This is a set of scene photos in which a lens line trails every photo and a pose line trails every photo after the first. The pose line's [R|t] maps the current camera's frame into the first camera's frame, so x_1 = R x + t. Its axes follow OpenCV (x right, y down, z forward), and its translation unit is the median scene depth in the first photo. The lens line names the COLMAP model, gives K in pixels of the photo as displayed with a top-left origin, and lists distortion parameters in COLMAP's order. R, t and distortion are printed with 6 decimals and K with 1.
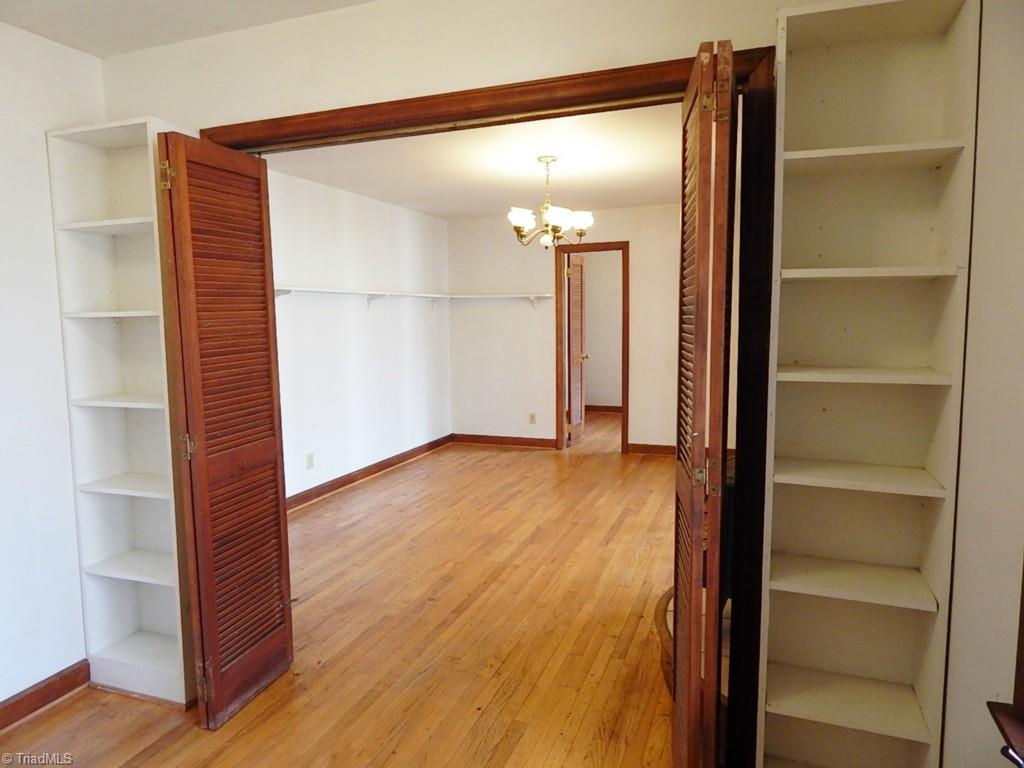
lens RADIAL K [[678.5, 0, 513.1], [0, 678.5, 378.1], [0, 0, 1]] dist [-0.000432, -0.001691]
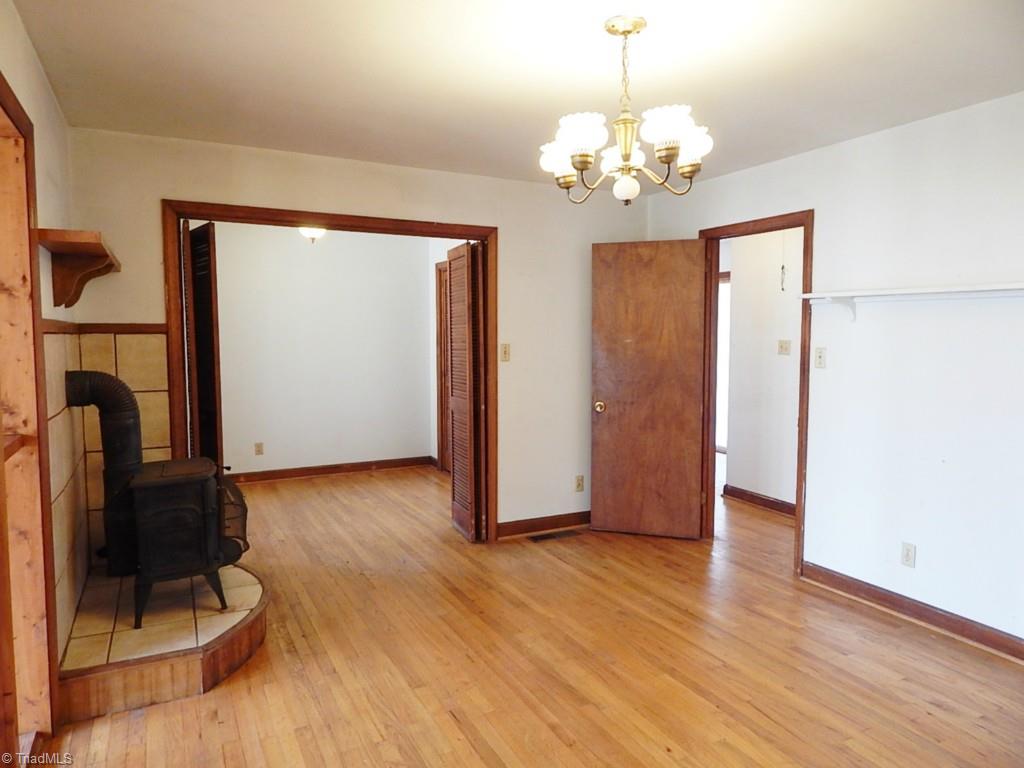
lens RADIAL K [[678.5, 0, 513.1], [0, 678.5, 378.1], [0, 0, 1]] dist [-0.000432, -0.001691]
pose [[-0.675033, 0.056980, -0.735584, 0.531268], [-0.068180, 0.987929, 0.139095, -0.138063], [0.734631, 0.144045, -0.663000, 1.405554]]
